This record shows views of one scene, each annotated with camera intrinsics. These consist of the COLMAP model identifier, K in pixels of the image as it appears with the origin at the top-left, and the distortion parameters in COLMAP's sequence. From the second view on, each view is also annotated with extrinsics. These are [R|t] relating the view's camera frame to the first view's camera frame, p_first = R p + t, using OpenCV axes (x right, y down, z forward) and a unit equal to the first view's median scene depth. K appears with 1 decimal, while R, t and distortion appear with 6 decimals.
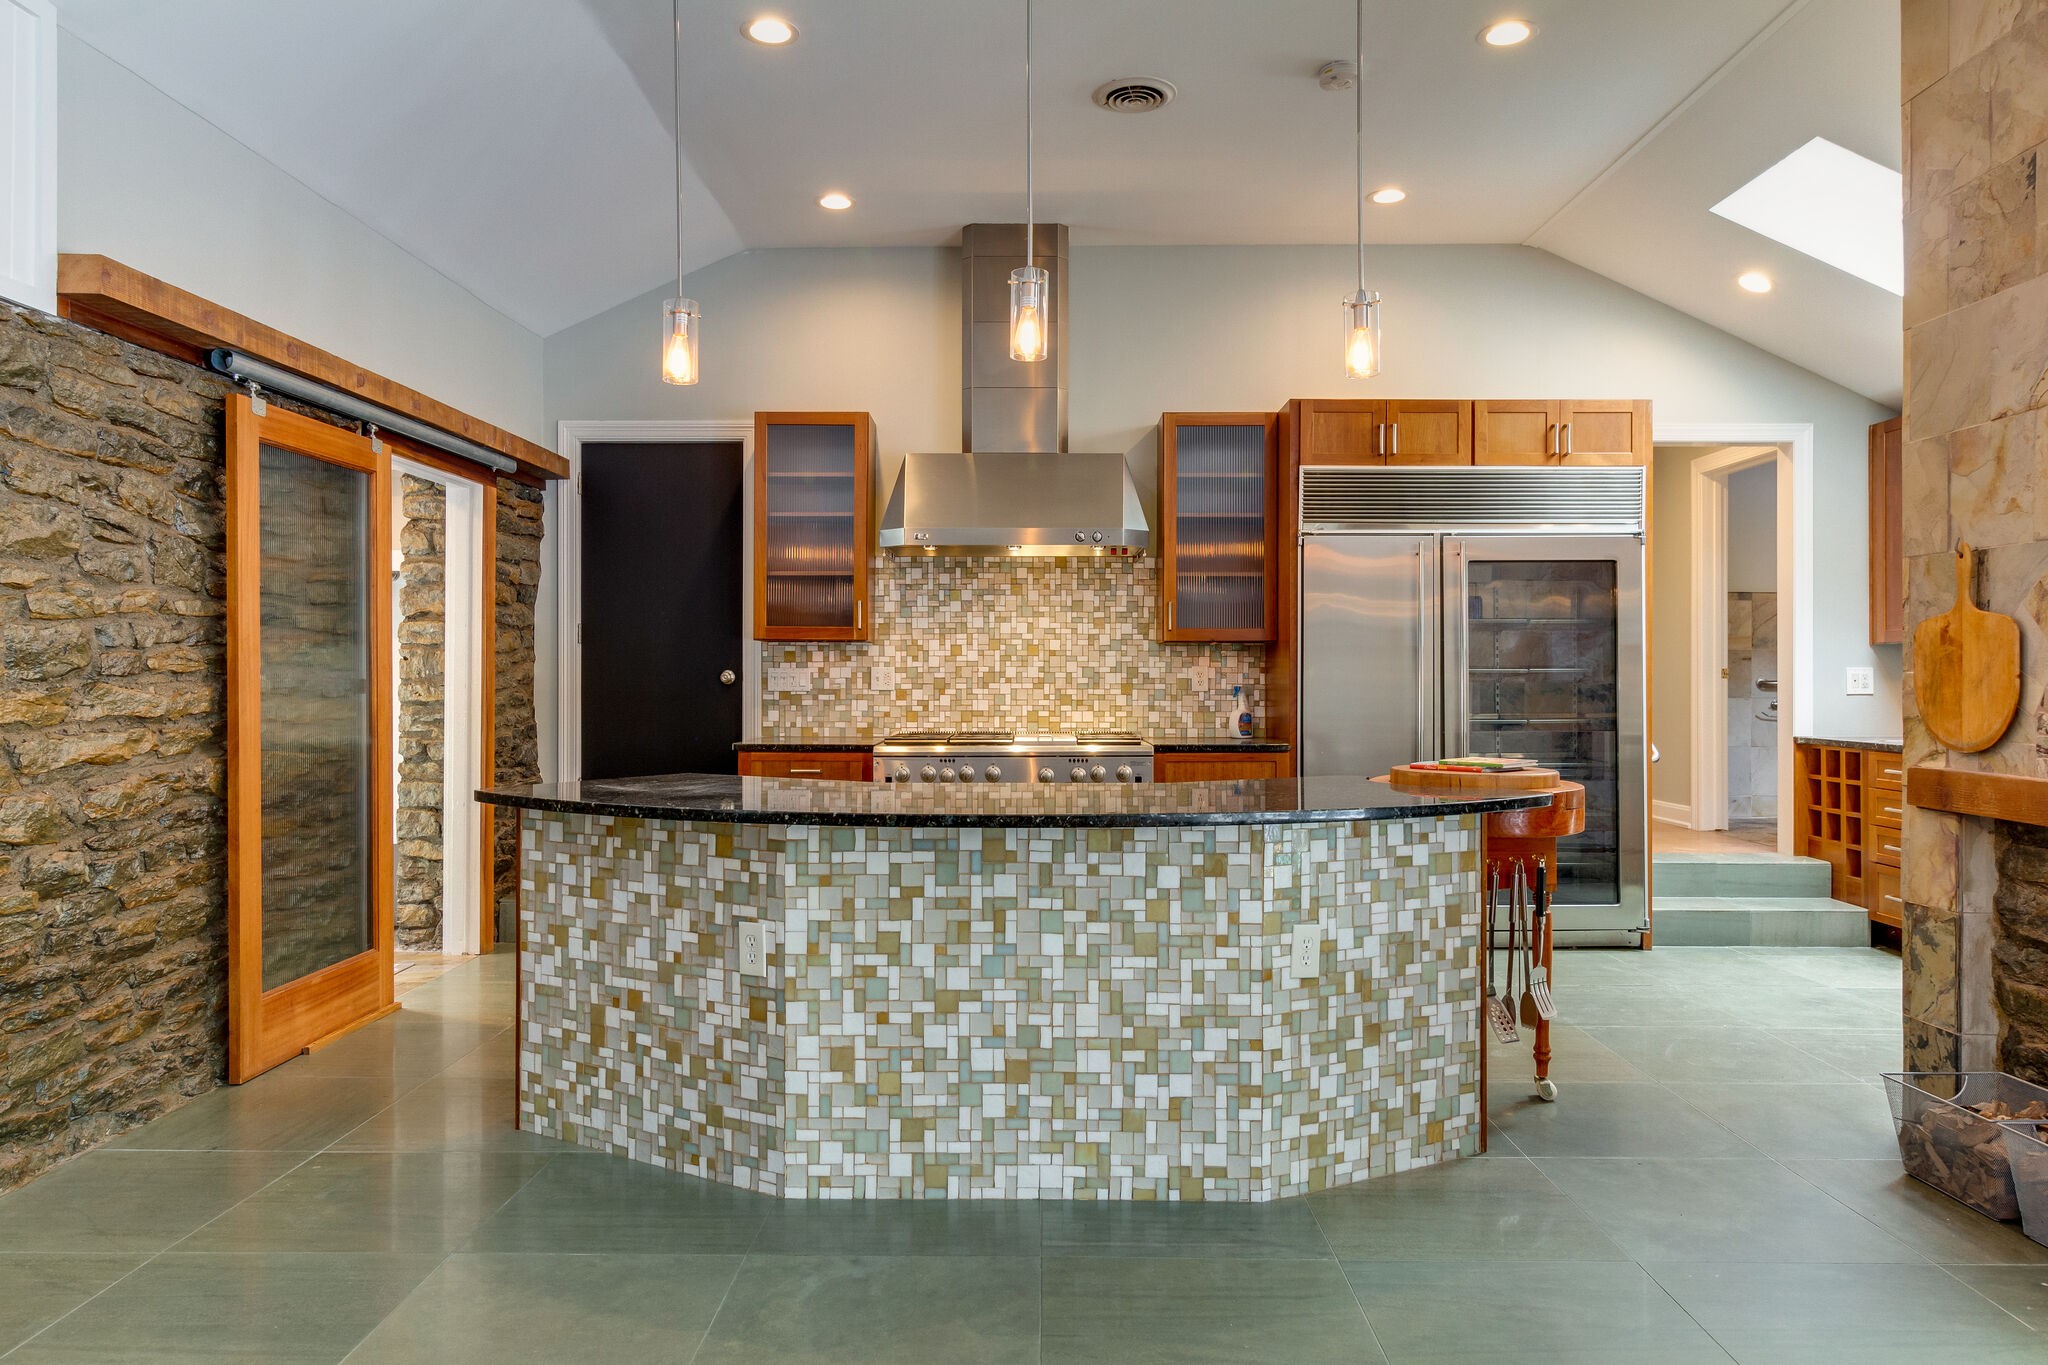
lens RADIAL K [[1315.9, 0, 1024.5], [0, 1315.9, 677.4], [0, 0, 1]] dist [-0.006060, -0.002186]
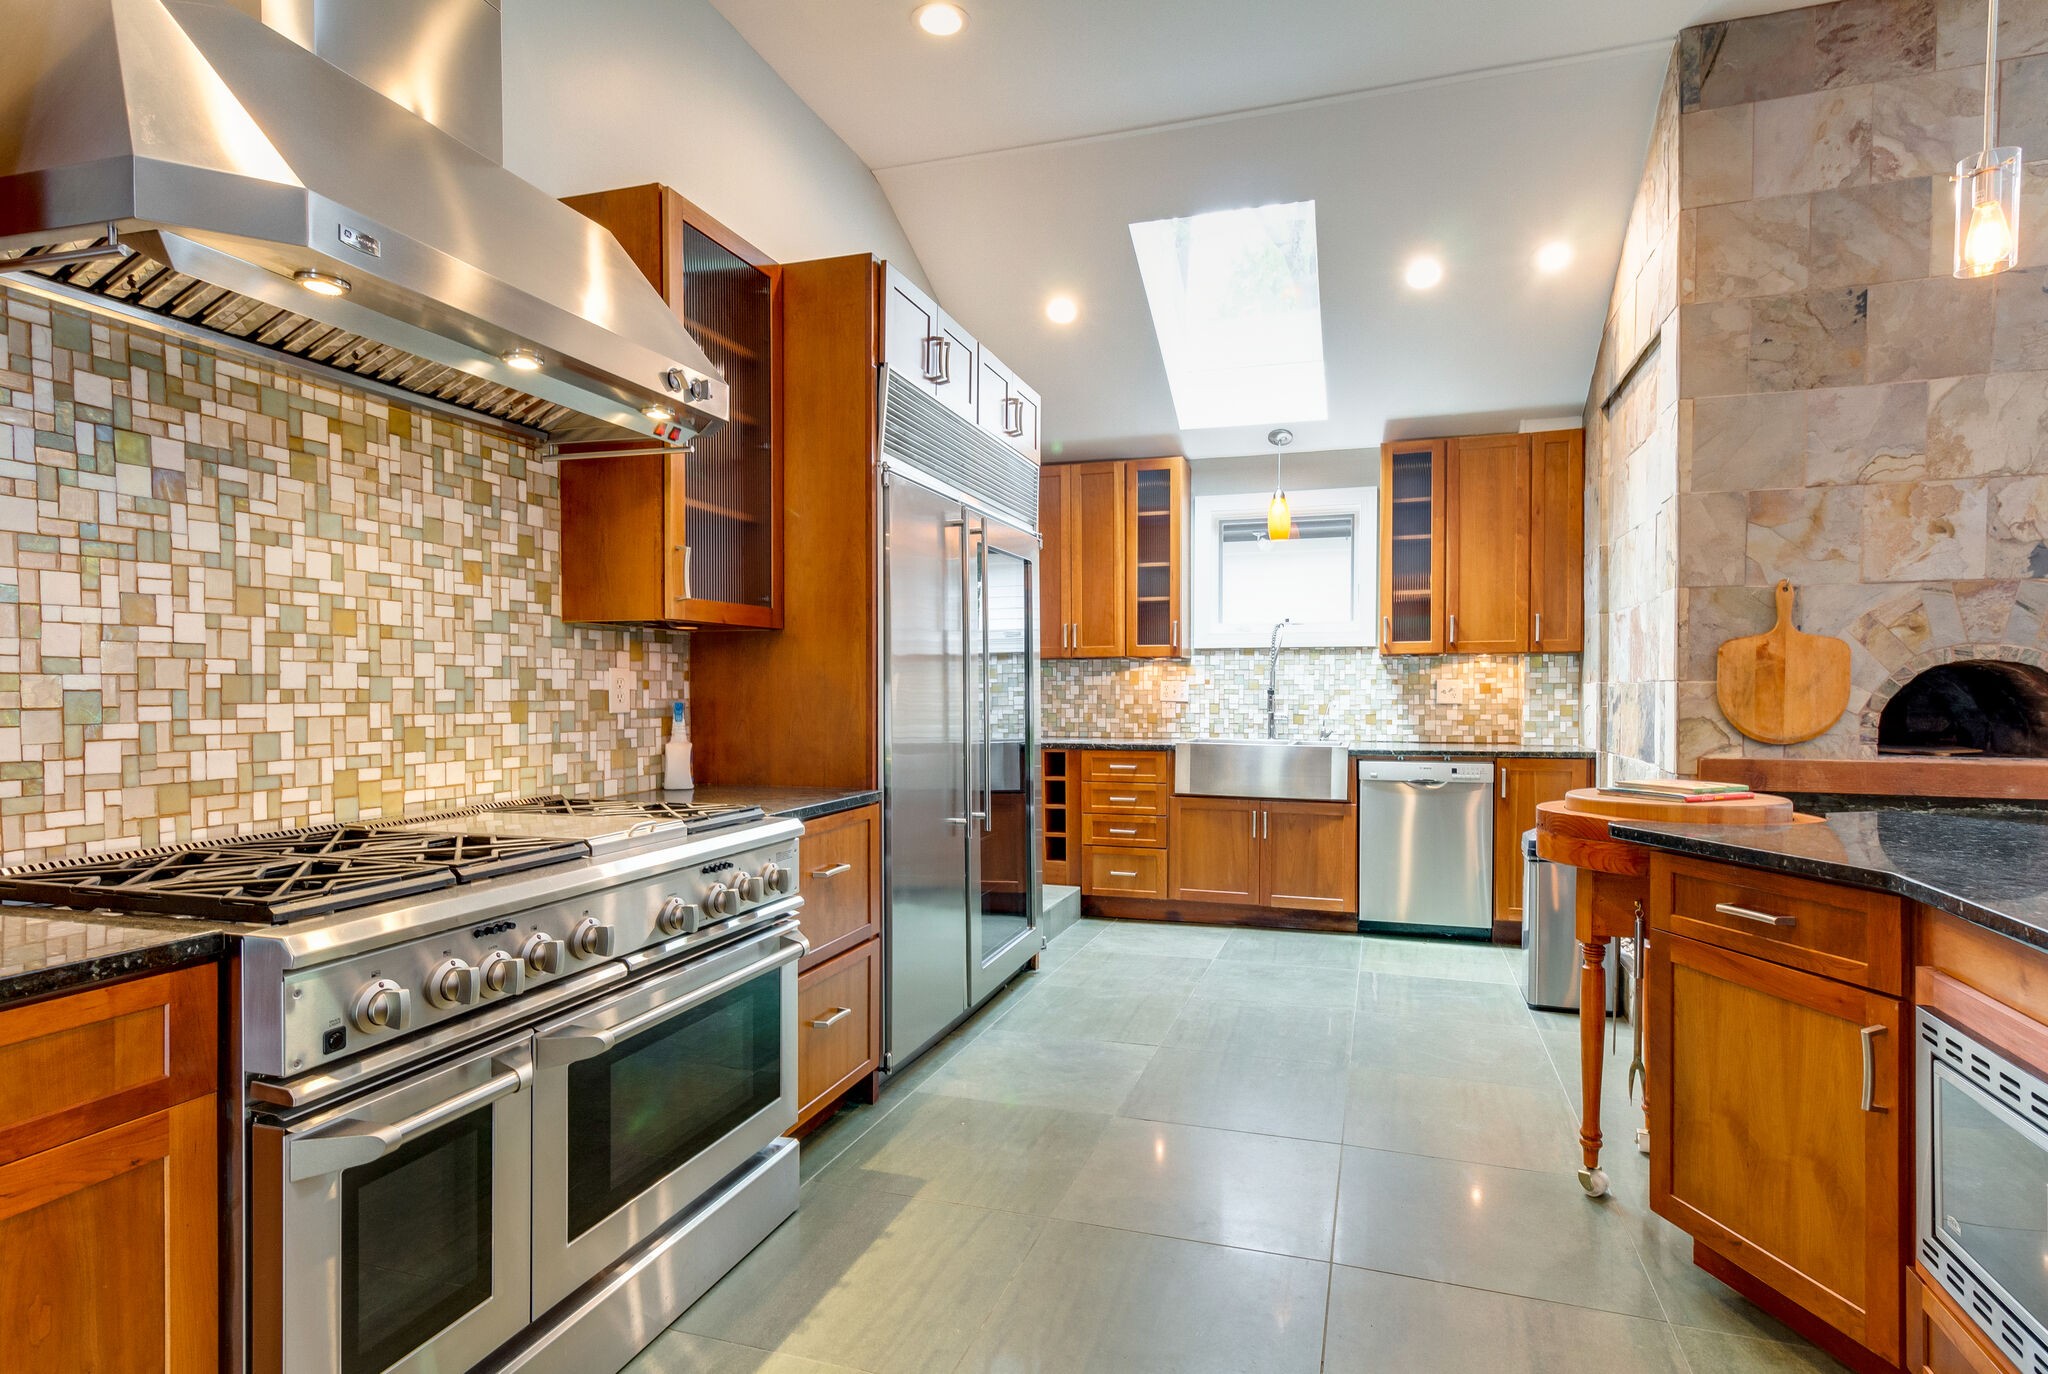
lens RADIAL K [[1077.2, 0, 1032.8], [0, 1077.2, 709.1], [0, 0, 1]] dist [0.017663, 0.001244]
pose [[0.294980, -0.020069, 0.955293, -0.255203], [0.002006, 0.999790, 0.020384, -0.000083], [-0.955501, -0.004097, 0.294959, 0.694210]]
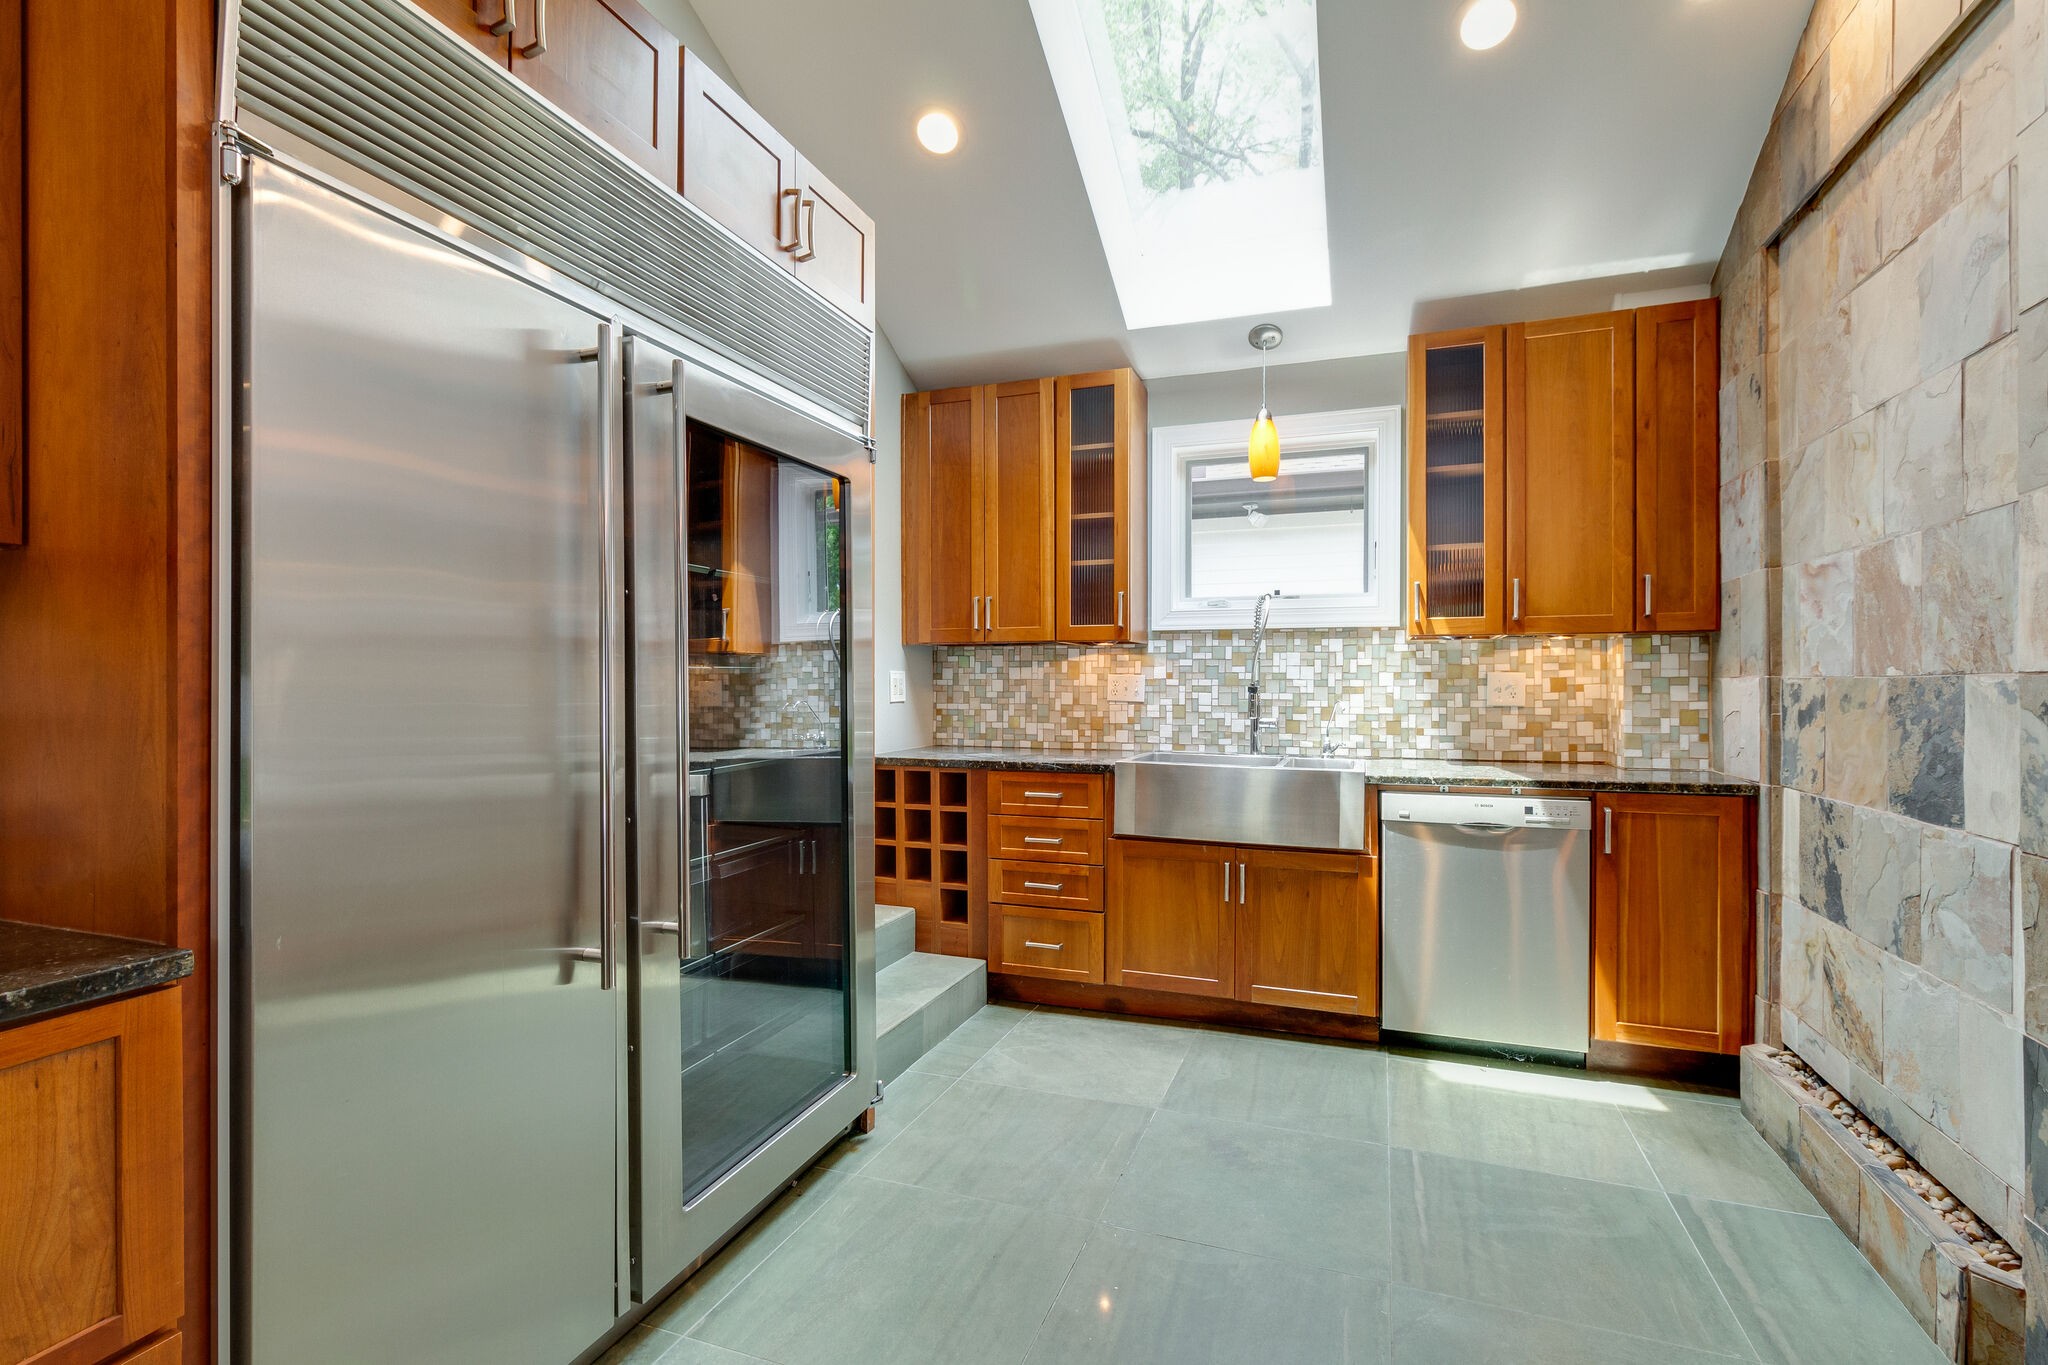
lens RADIAL K [[952.9, 0, 1026.7], [0, 952.9, 683.2], [0, 0, 1]] dist [0.005982, 0.000542]
pose [[0.331571, -0.002336, 0.943427, 0.072987], [0.001219, 0.999997, 0.002048, -0.000703], [-0.943429, 0.000470, 0.331573, 0.708123]]
